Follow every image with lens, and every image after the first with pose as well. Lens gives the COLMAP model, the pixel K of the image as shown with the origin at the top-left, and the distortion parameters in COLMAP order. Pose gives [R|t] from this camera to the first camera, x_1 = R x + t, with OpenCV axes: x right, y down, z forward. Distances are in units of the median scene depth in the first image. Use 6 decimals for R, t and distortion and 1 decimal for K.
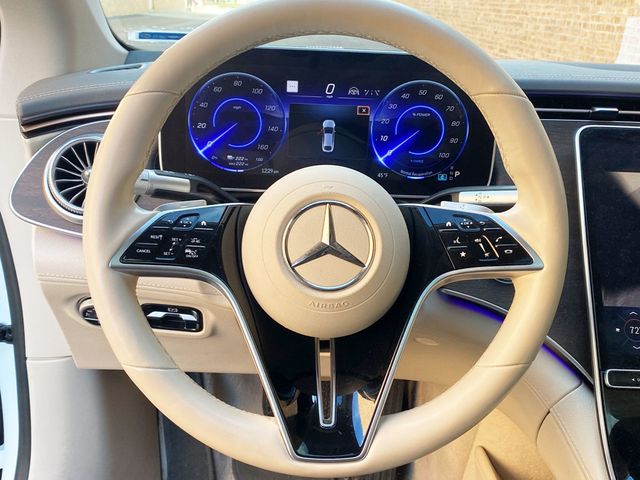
lens RADIAL K [[716.2, 0, 320.0], [0, 716.2, 240.0], [0, 0, 1]] dist [0.147561, -0.447281]
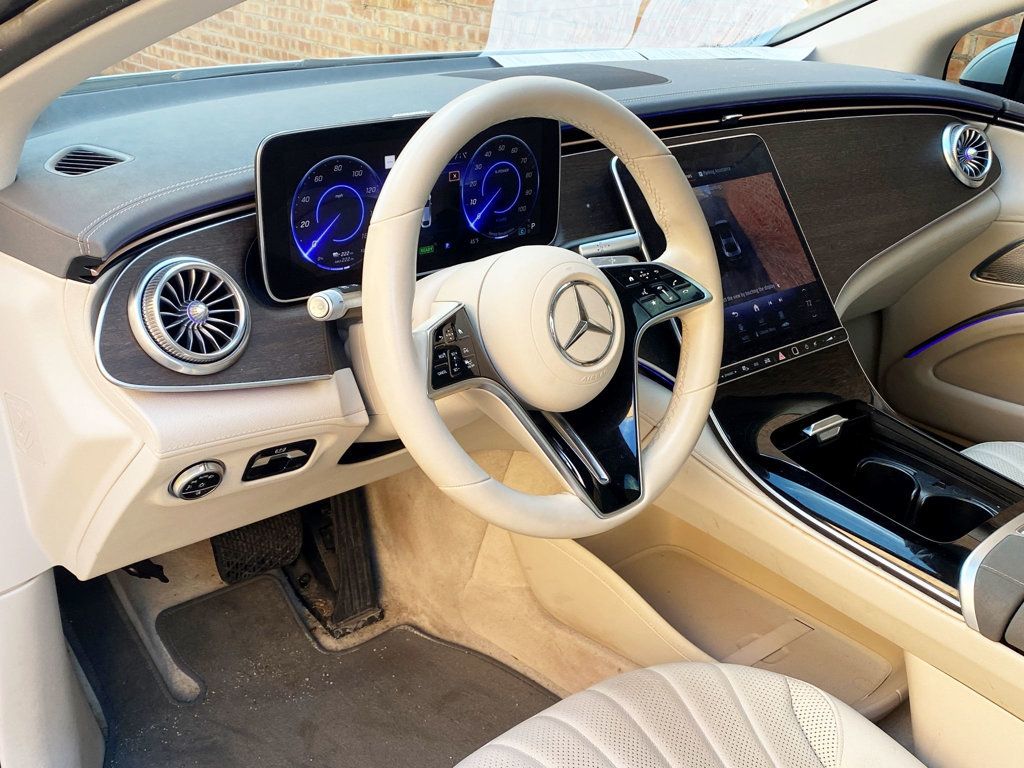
lens RADIAL K [[1156.7, 0, 511.6], [0, 1156.7, 400.8], [0, 0, 1]] dist [0.113970, -0.266366]
pose [[0.752637, -0.273381, 0.599000, -0.850874], [0.196010, 0.961512, 0.192546, -0.174778], [-0.628584, -0.027507, 0.777255, -0.208270]]
